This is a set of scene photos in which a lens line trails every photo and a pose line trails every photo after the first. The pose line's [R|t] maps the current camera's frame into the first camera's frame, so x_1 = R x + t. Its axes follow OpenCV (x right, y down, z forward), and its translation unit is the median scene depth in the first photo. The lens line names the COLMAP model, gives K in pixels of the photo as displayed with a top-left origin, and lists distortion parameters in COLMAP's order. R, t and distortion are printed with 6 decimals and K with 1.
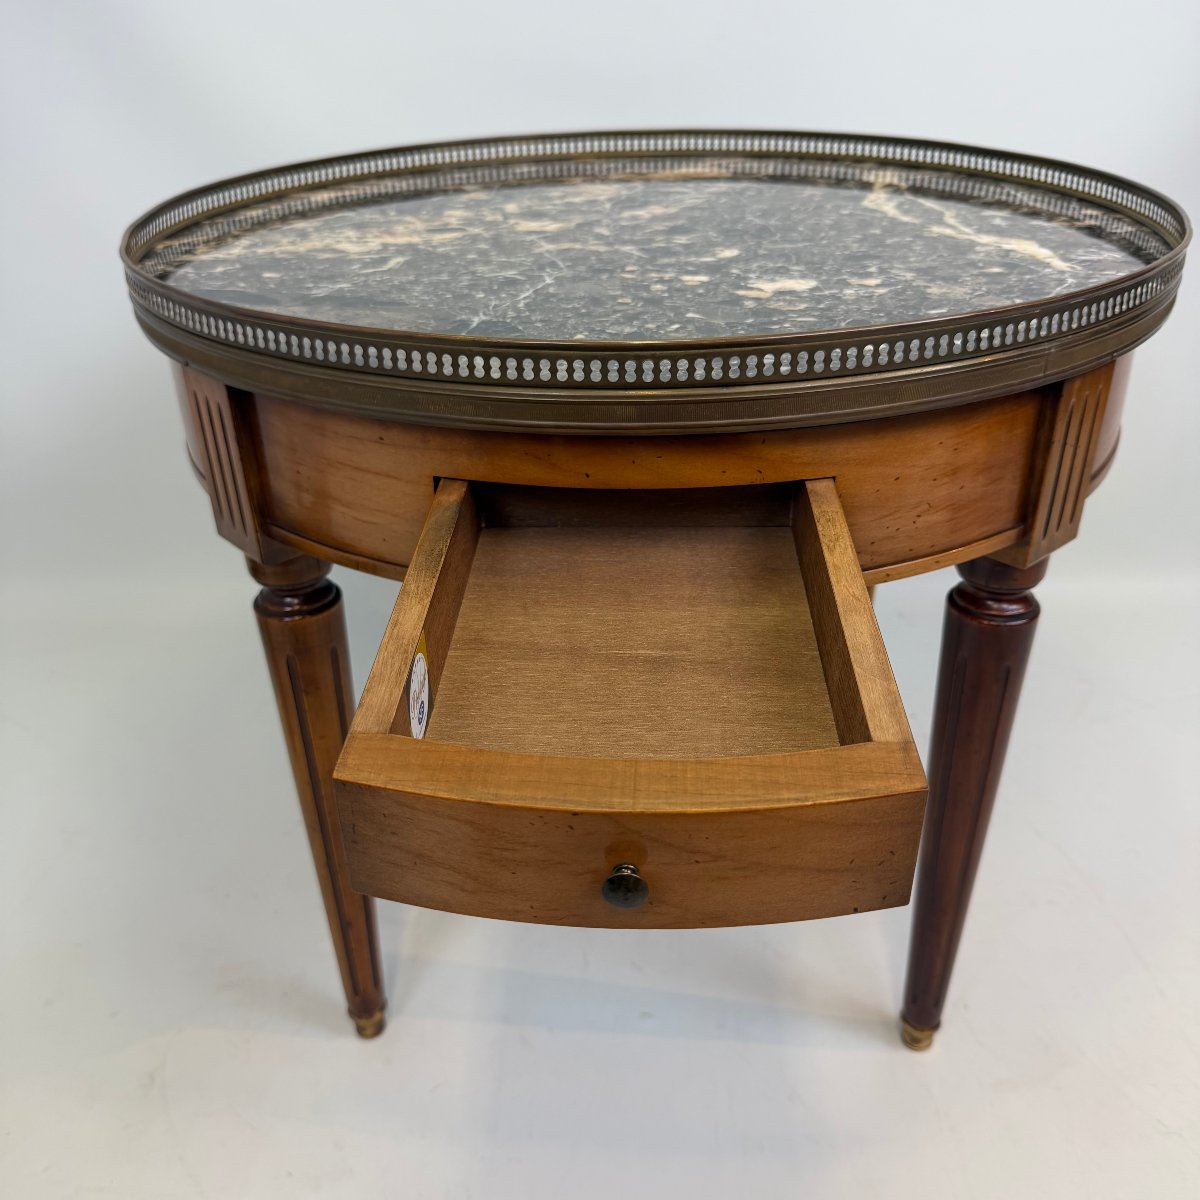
lens RADIAL K [[1123.1, 0, 600.2], [0, 1123.1, 605.4], [0, 0, 1]] dist [0.004810, 0.000000]
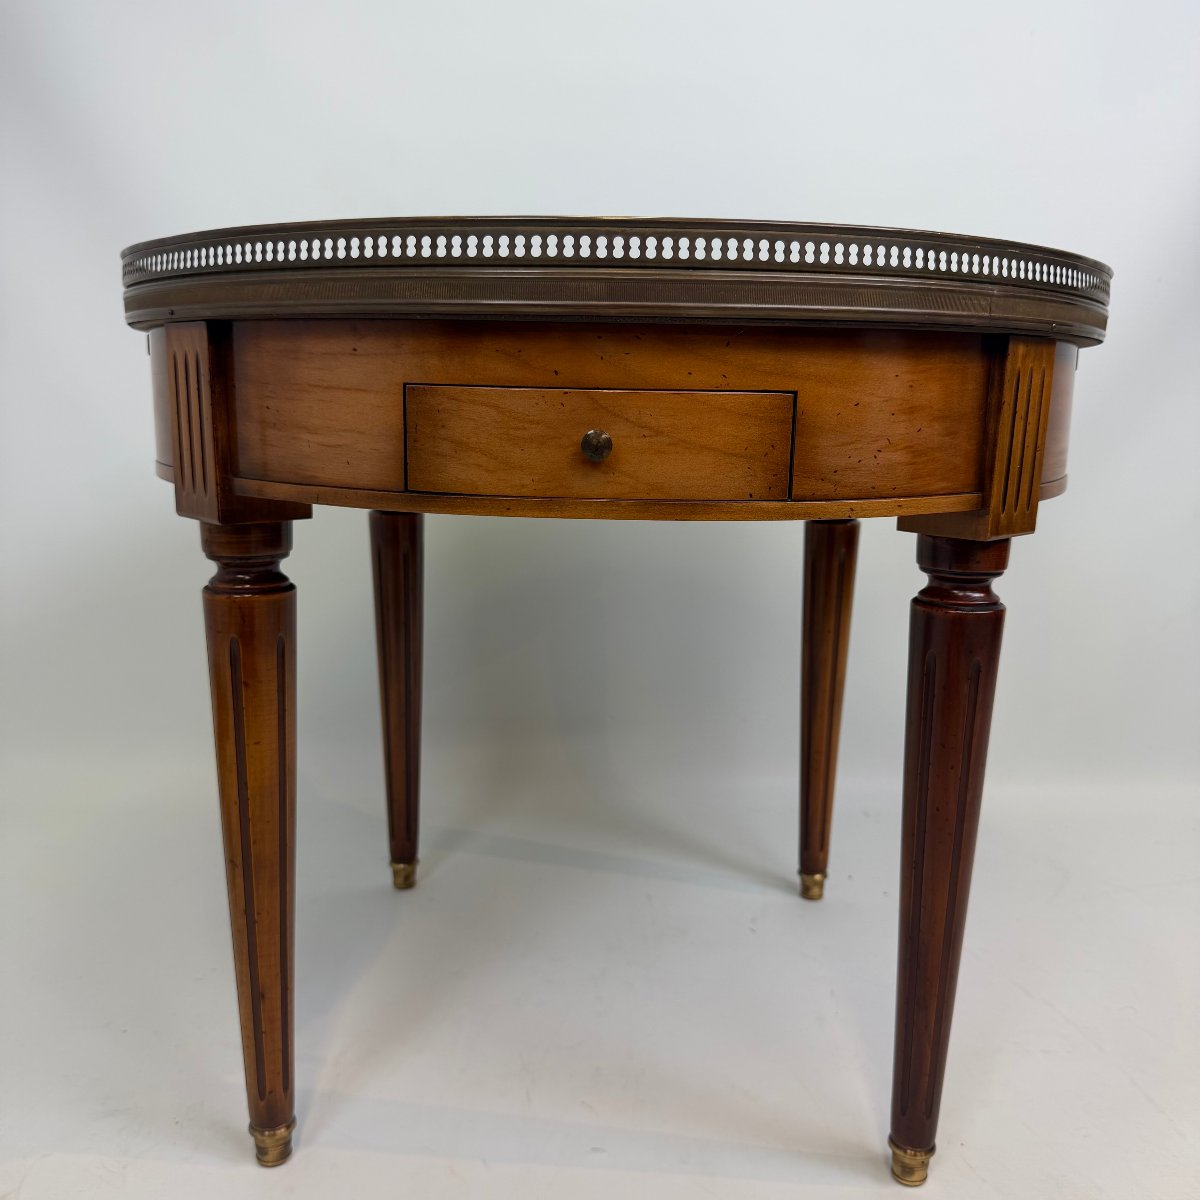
lens RADIAL K [[1123.1, 0, 601.6], [0, 1123.1, 600.8], [0, 0, 1]] dist [0.004810, 0.000000]
pose [[0.998856, 0.032026, 0.035510, 0.000346], [-0.019838, 0.953208, -0.301664, 0.358011], [-0.043509, 0.300614, 0.952753, 0.081509]]
